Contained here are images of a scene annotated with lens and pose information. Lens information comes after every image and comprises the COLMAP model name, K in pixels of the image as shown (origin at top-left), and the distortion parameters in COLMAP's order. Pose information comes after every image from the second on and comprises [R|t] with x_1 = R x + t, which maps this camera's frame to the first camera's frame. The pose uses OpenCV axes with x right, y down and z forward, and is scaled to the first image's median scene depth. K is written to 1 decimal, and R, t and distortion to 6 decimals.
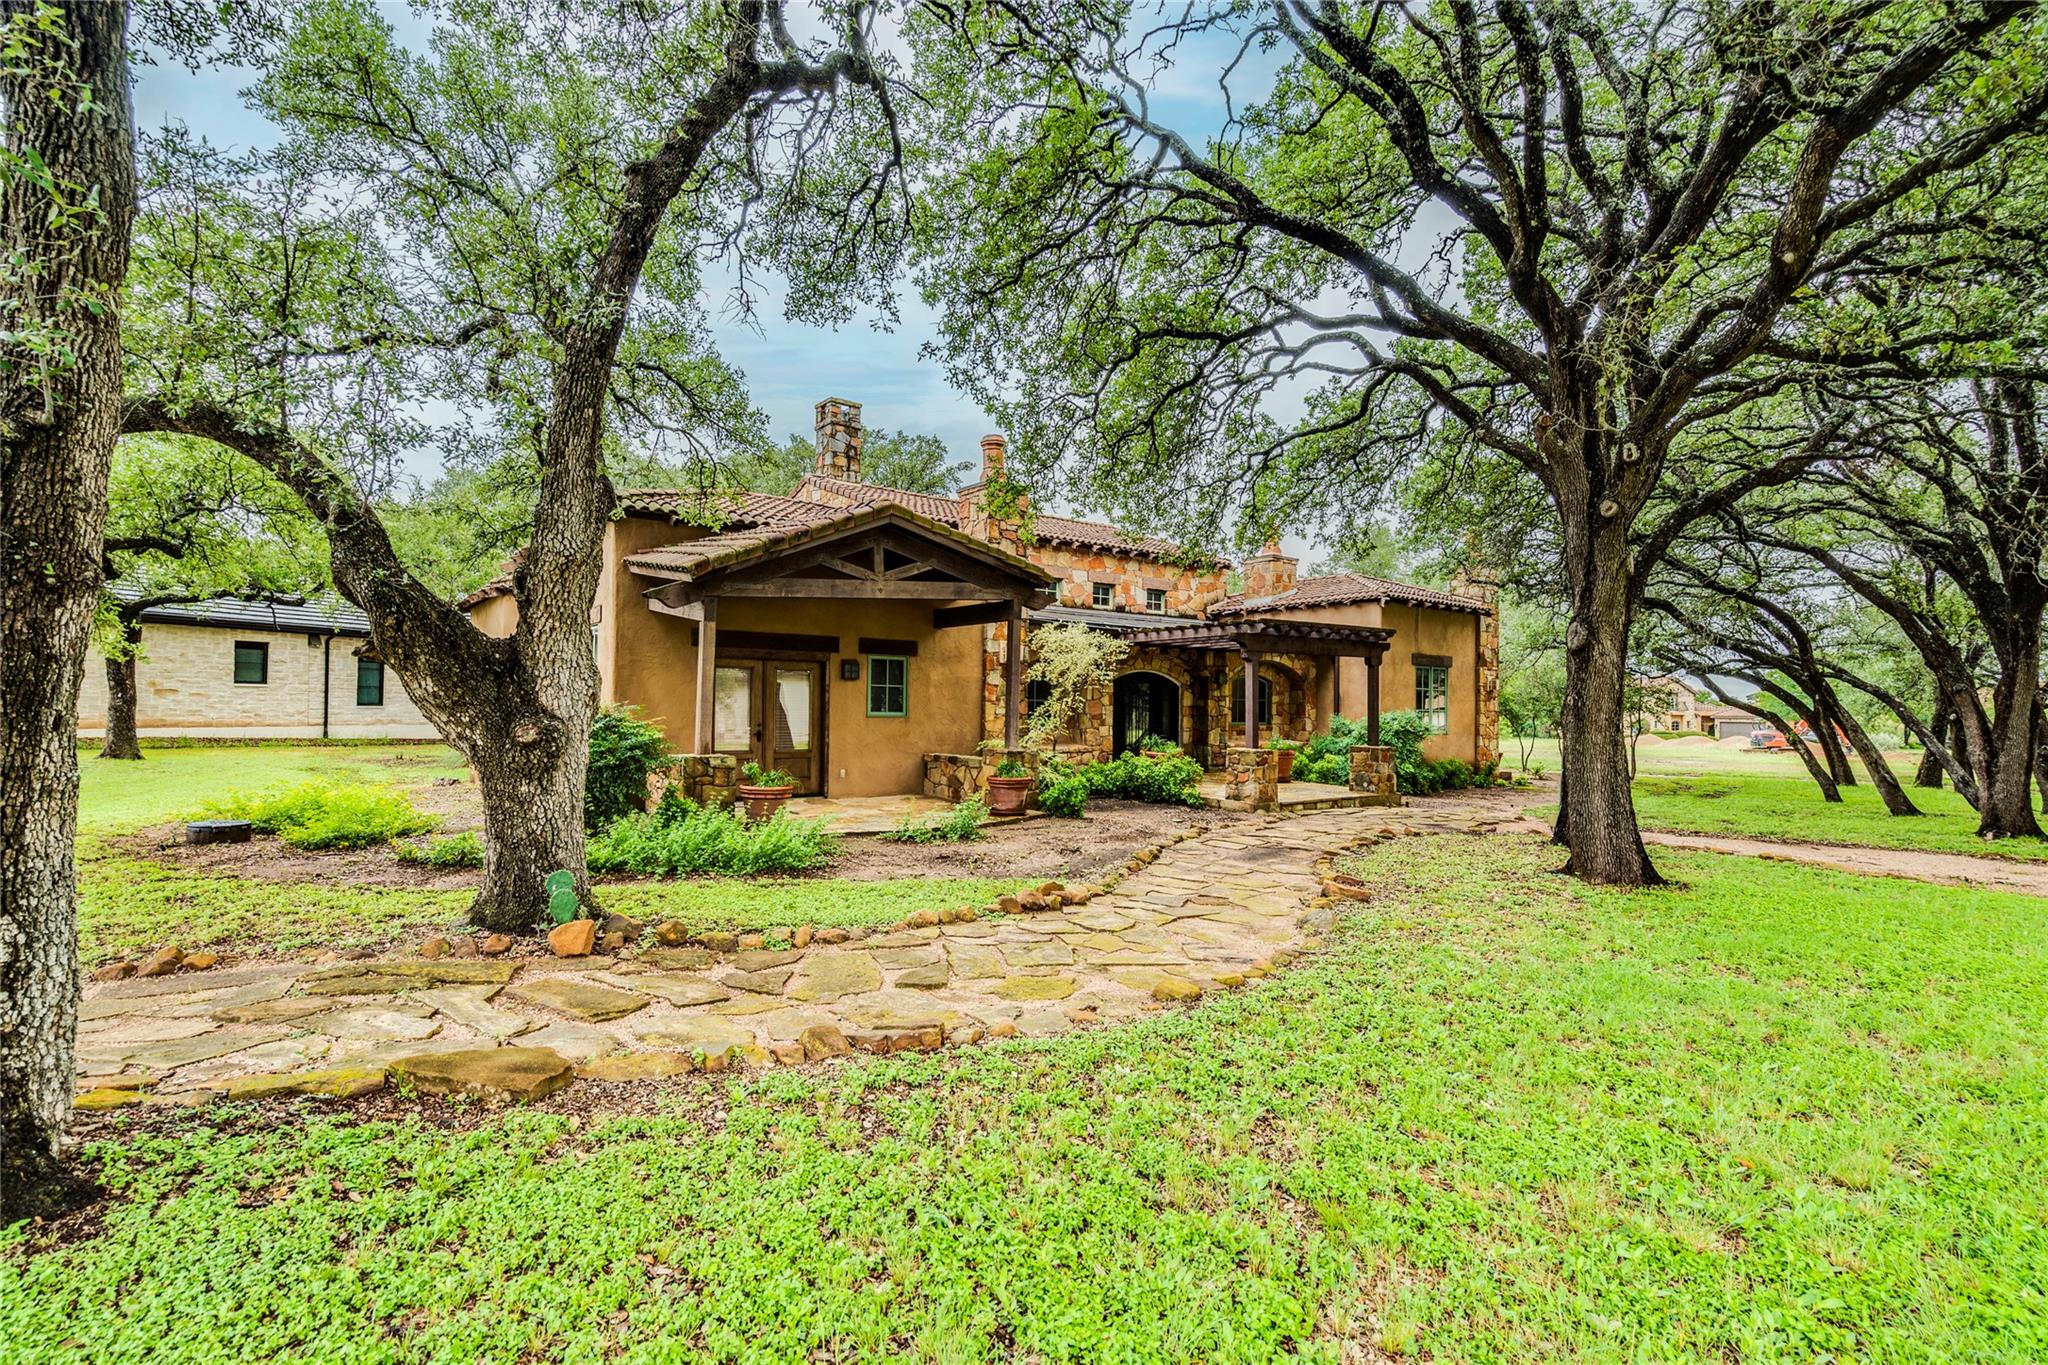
lens RADIAL K [[963.3, 0, 1021.5], [0, 963.3, 687.8], [0, 0, 1]] dist [-0.002965, 0.002061]
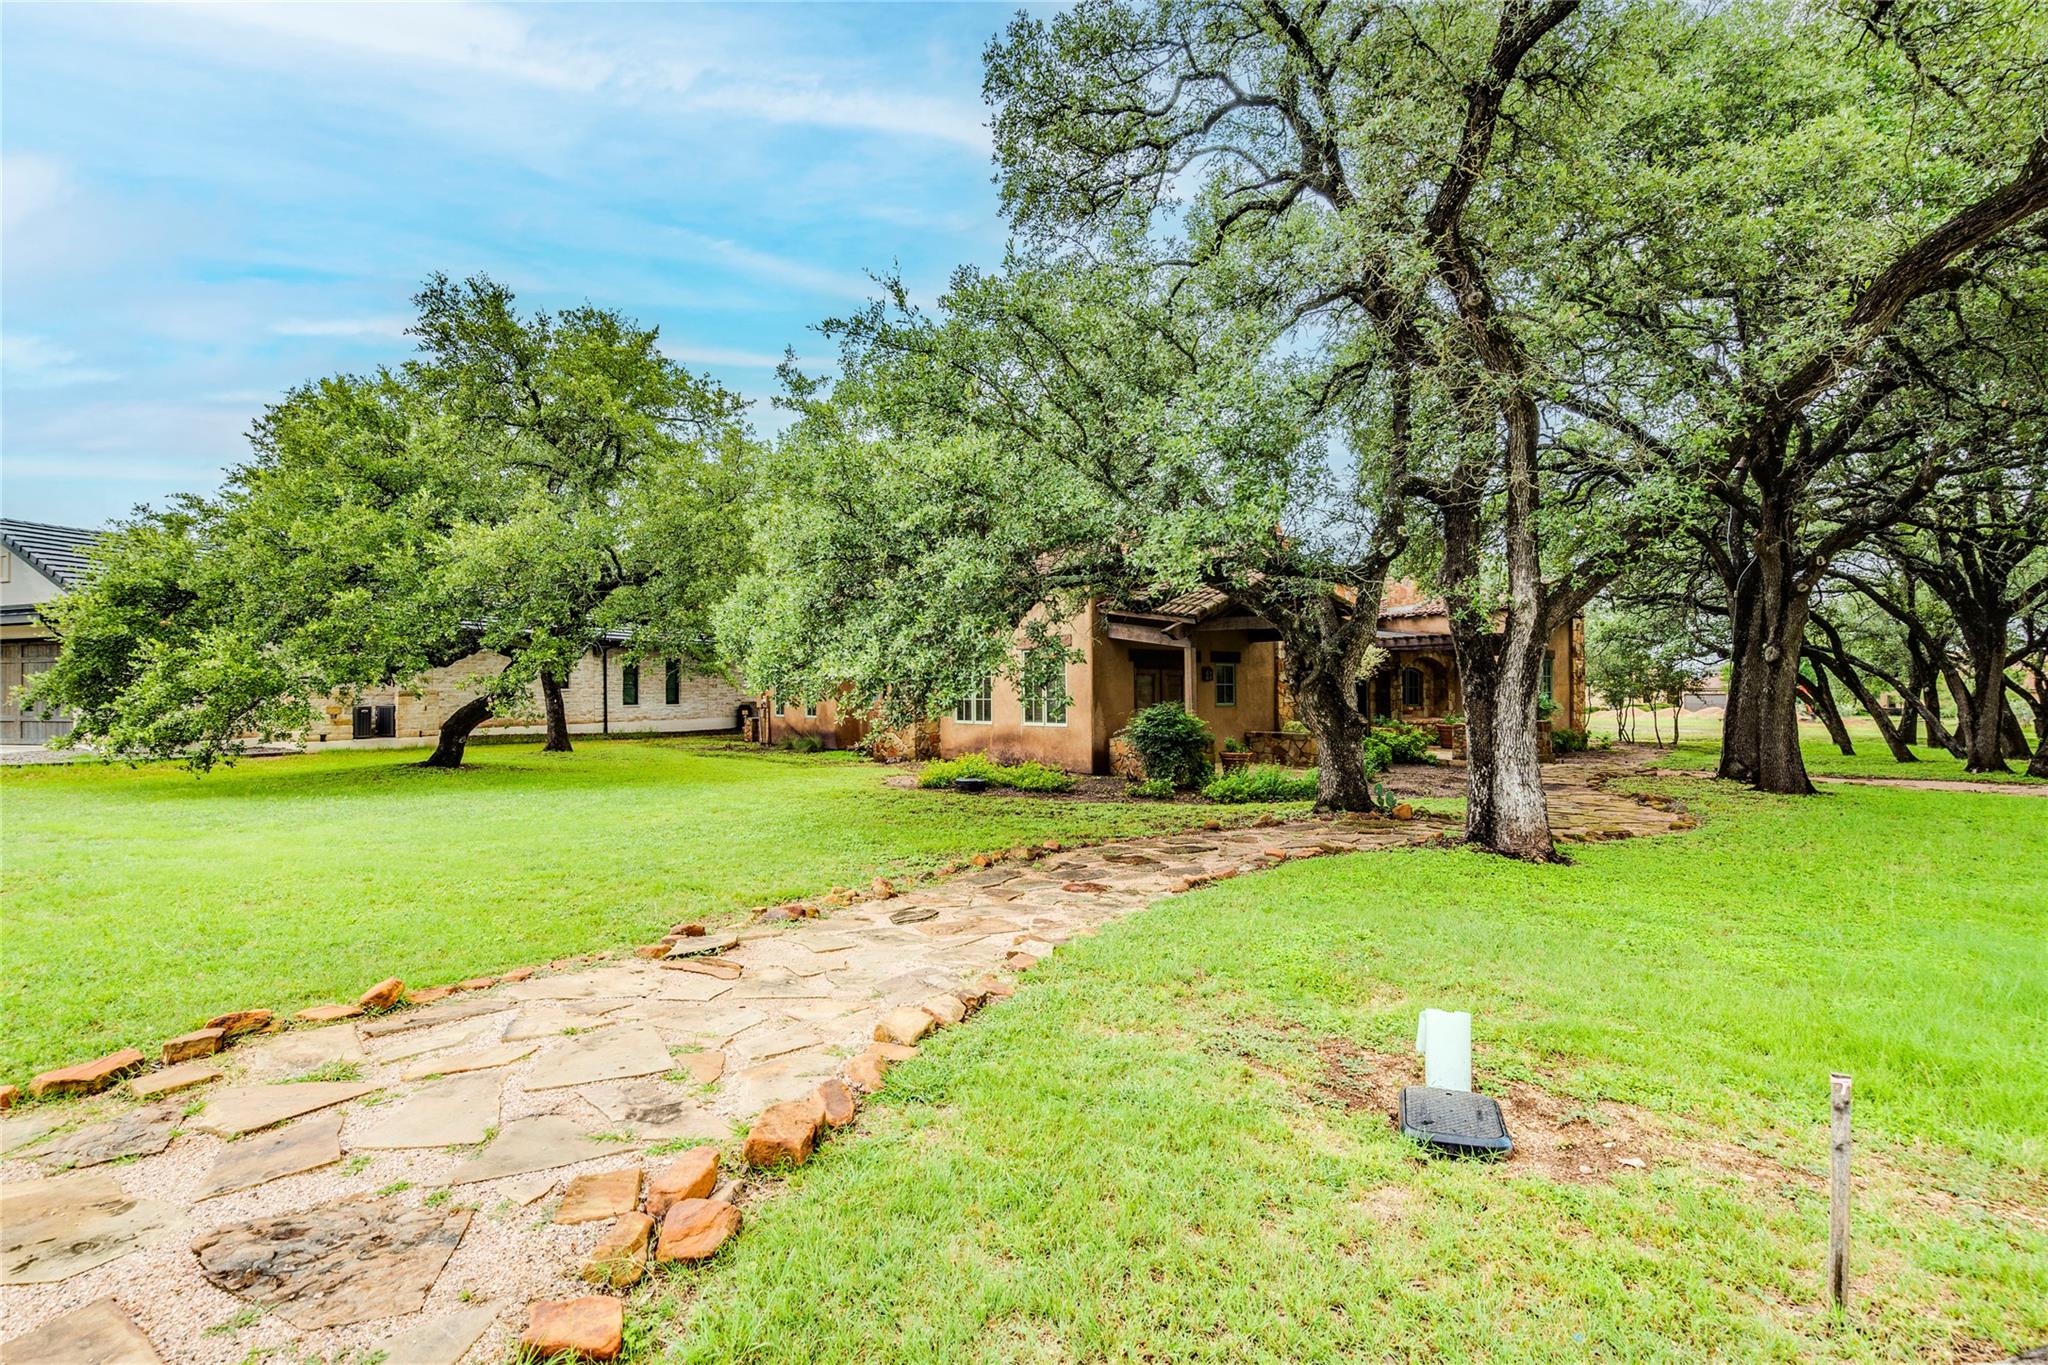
lens RADIAL K [[963.3, 0, 1020.0], [0, 963.3, 682.9], [0, 0, 1]] dist [-0.002965, 0.002061]
pose [[0.999062, -0.018535, 0.039132, -0.411798], [0.018100, 0.999771, 0.011433, -0.021484], [-0.039335, -0.010713, 0.999169, -0.336826]]
